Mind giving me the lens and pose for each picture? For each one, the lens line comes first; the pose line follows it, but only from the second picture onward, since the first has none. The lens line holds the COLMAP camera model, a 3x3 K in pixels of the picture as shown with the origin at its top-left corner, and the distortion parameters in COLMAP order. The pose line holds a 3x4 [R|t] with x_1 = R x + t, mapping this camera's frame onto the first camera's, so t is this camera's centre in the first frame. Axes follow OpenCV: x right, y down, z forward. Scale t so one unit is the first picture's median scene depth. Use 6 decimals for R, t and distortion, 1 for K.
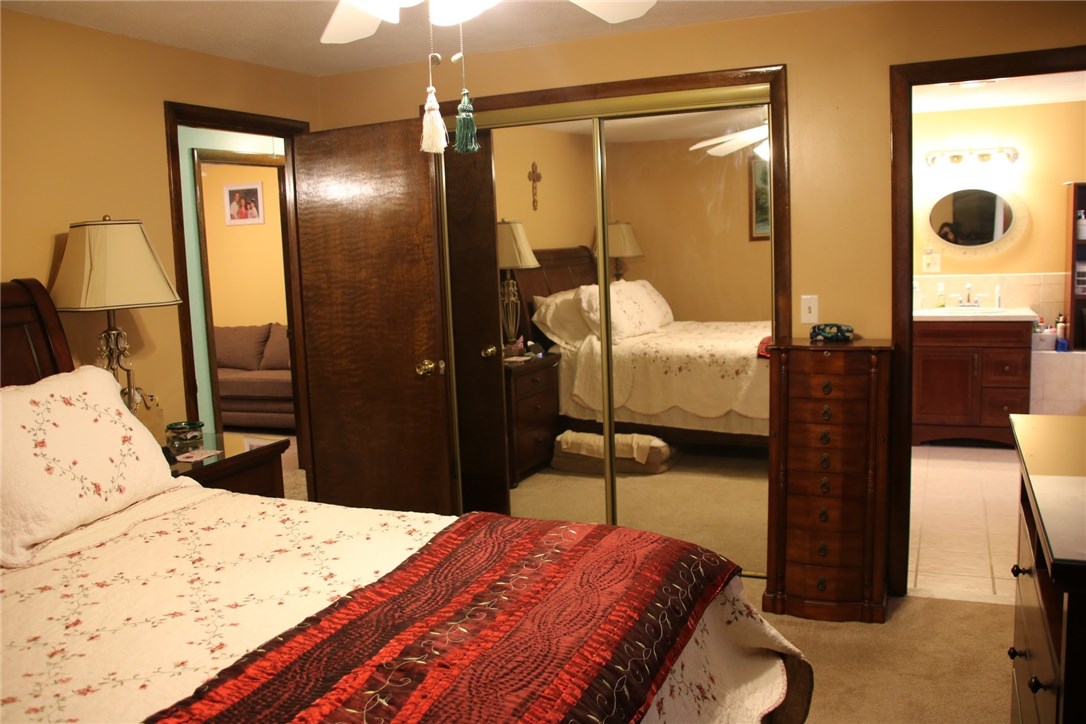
lens RADIAL K [[930.0, 0, 541.2], [0, 930.0, 363.7], [0, 0, 1]] dist [-0.091157, 0.010374]
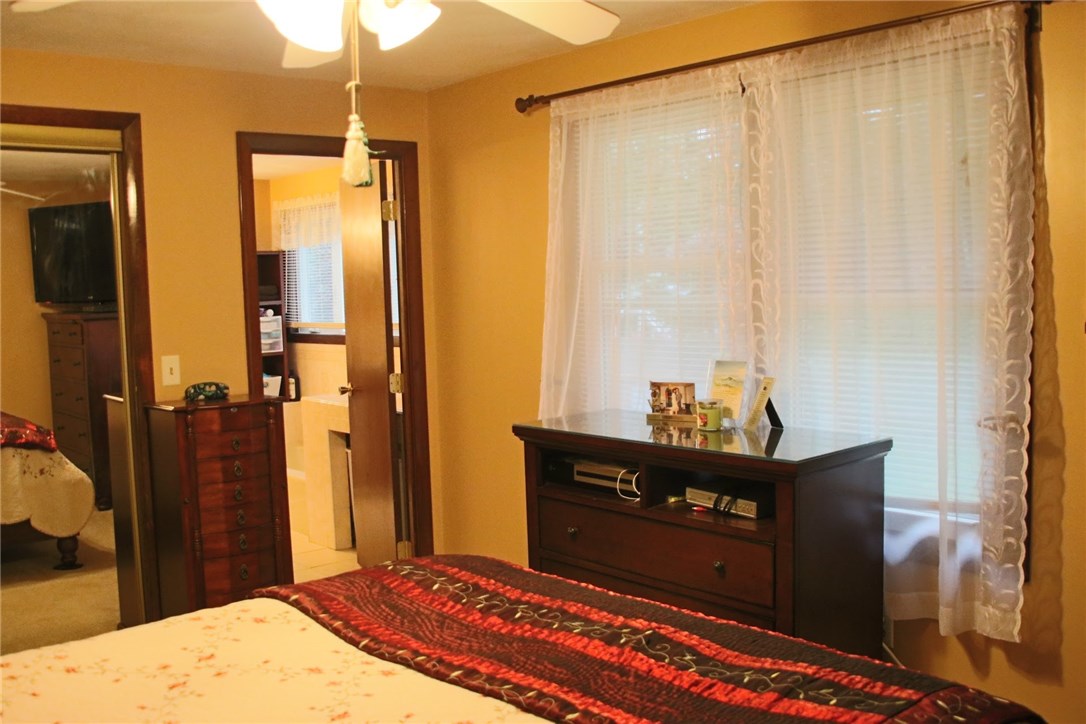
lens RADIAL K [[1032.7, 0, 542.1], [0, 1032.7, 368.1], [0, 0, 1]] dist [-0.091652, 0.000000]
pose [[0.424966, -0.048242, 0.903923, -0.305799], [0.128261, 0.991713, -0.007373, -0.002572], [-0.896076, 0.119071, 0.427632, 0.121970]]
